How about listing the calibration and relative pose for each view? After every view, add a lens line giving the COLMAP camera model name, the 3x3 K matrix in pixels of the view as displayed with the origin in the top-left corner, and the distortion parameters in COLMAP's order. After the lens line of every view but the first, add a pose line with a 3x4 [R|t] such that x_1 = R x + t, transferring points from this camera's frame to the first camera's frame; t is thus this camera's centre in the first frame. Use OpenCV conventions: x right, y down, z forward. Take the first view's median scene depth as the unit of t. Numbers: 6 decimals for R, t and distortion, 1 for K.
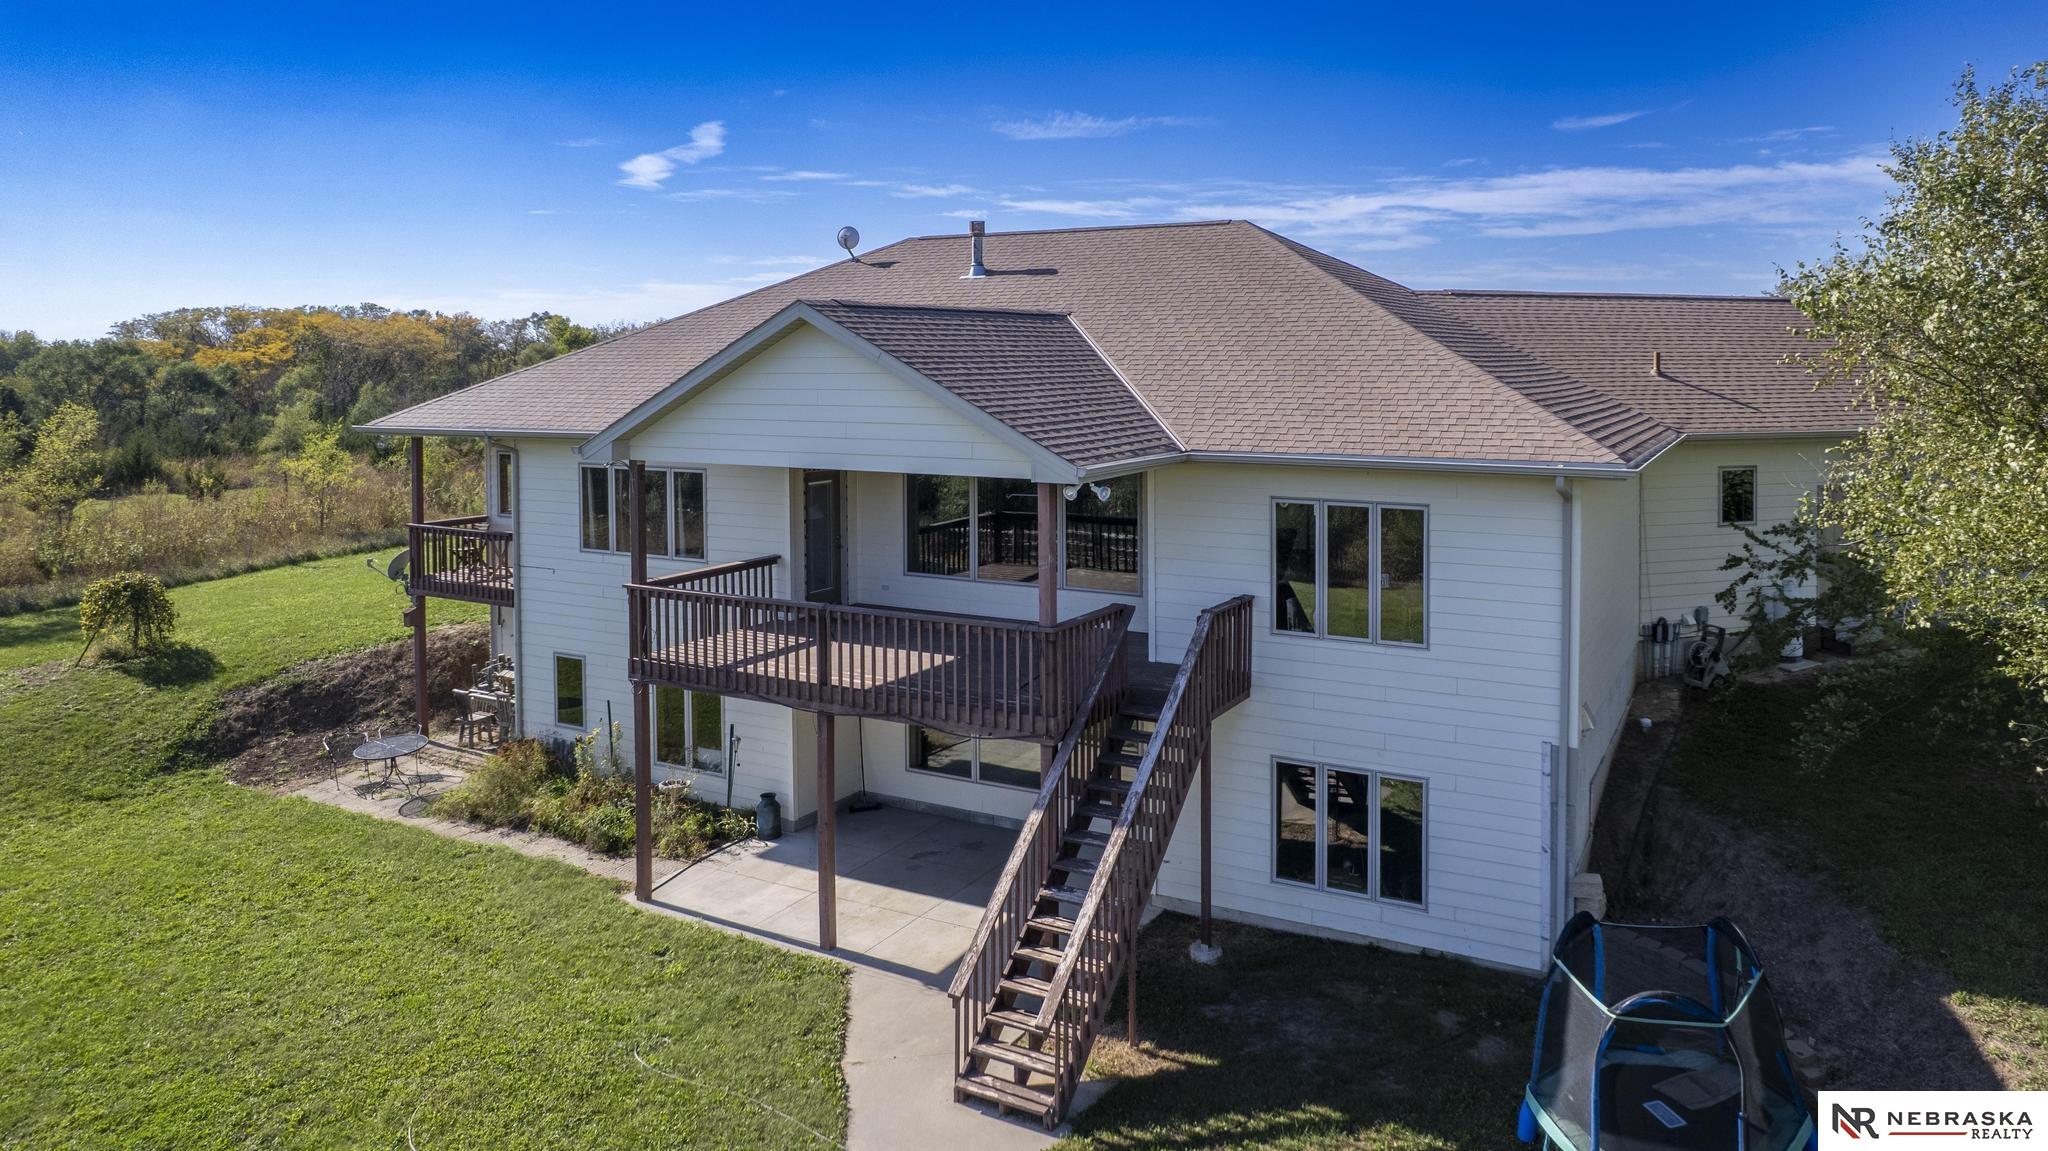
lens RADIAL K [[1366.8, 0, 1067.6], [0, 1366.8, 389.5], [0, 0, 1]] dist [-0.037355, 0.024207]
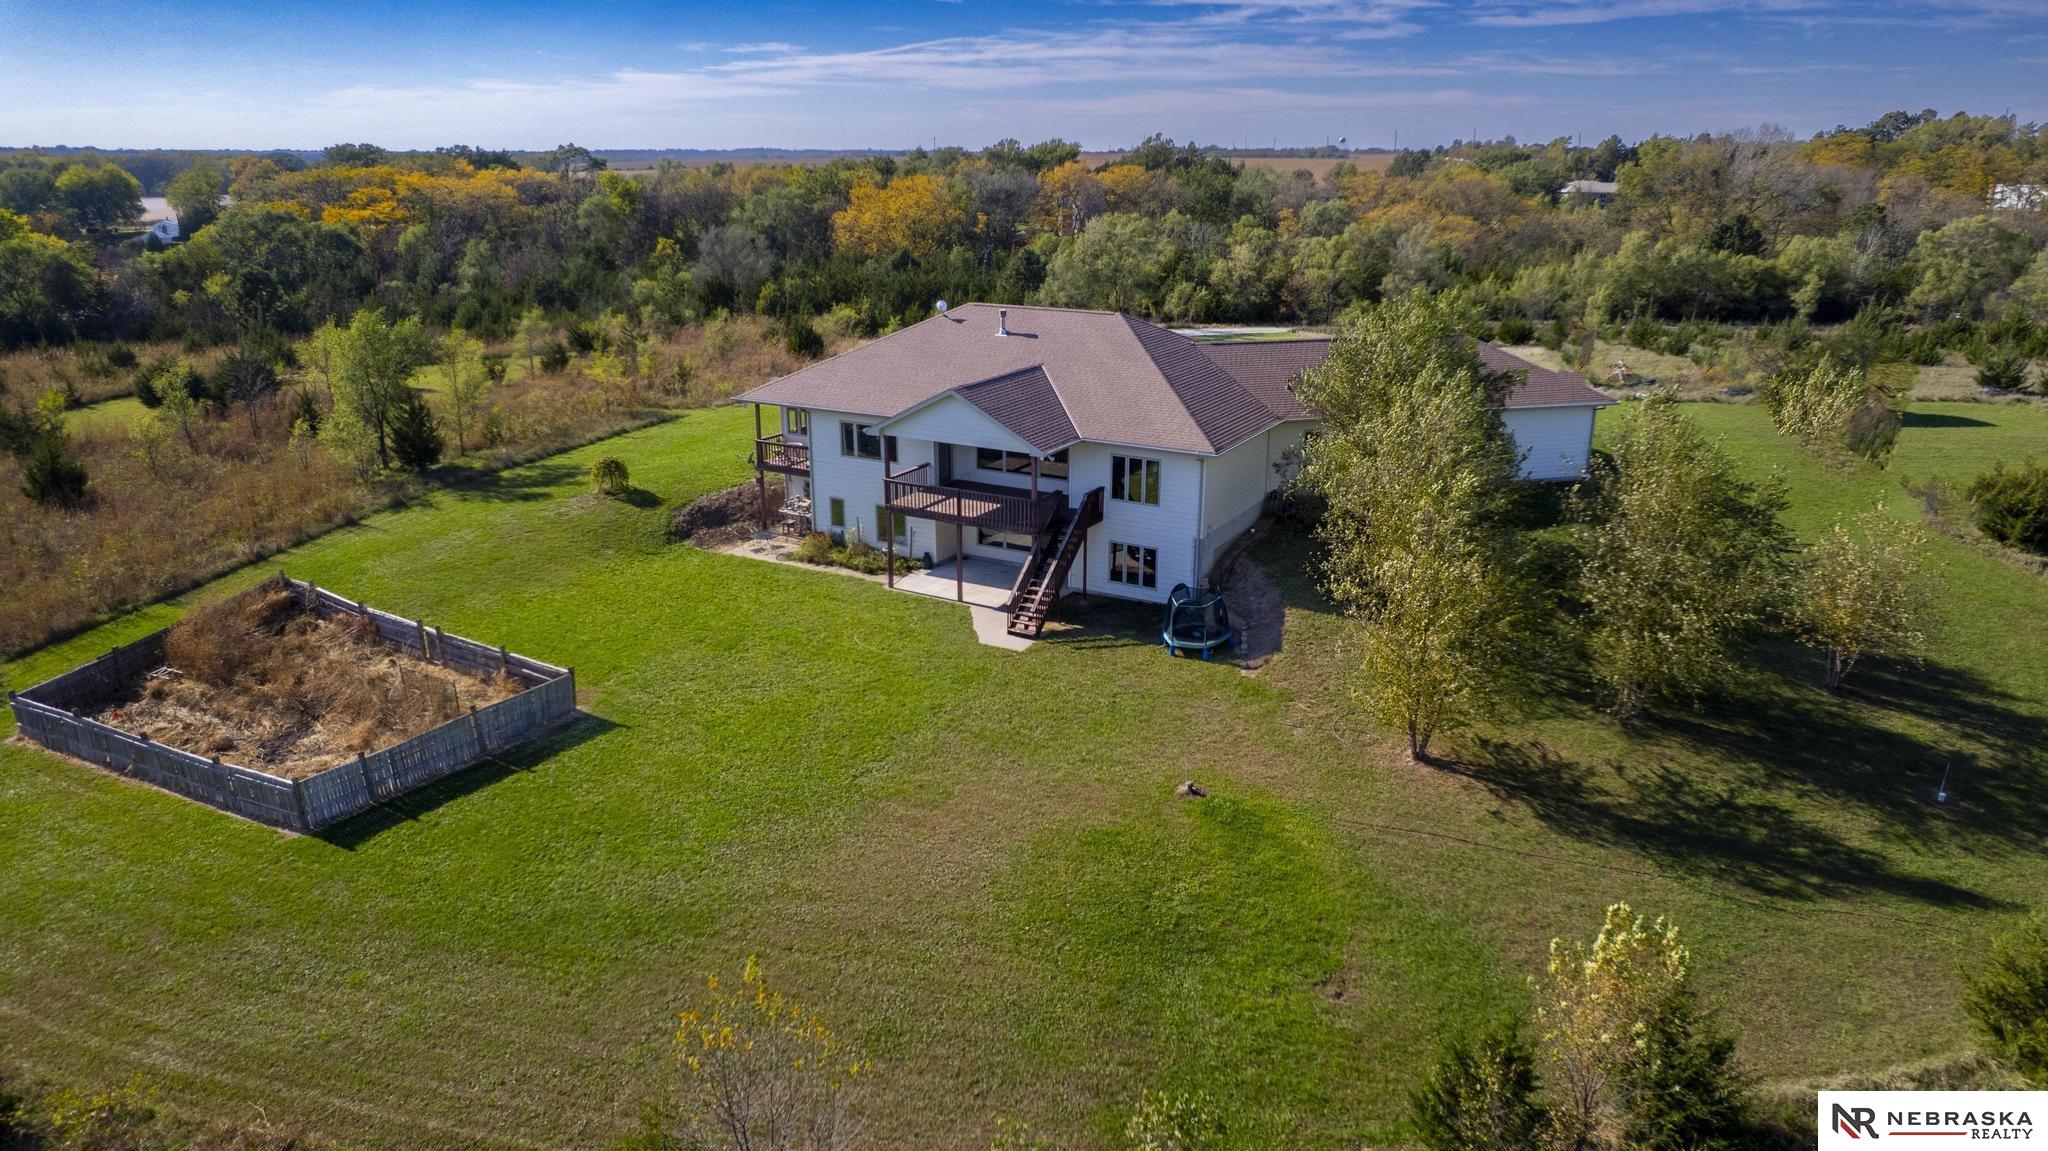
lens RADIAL K [[1310.2, 0, 1024.0], [0, 1310.2, 575.5], [0, 0, 1]] dist [-0.045863, 0.042747]
pose [[0.999867, 0.009338, -0.013349, 0.003597], [-0.005097, 0.957602, 0.288049, -0.483261], [0.015473, -0.287943, 0.957523, -1.772234]]
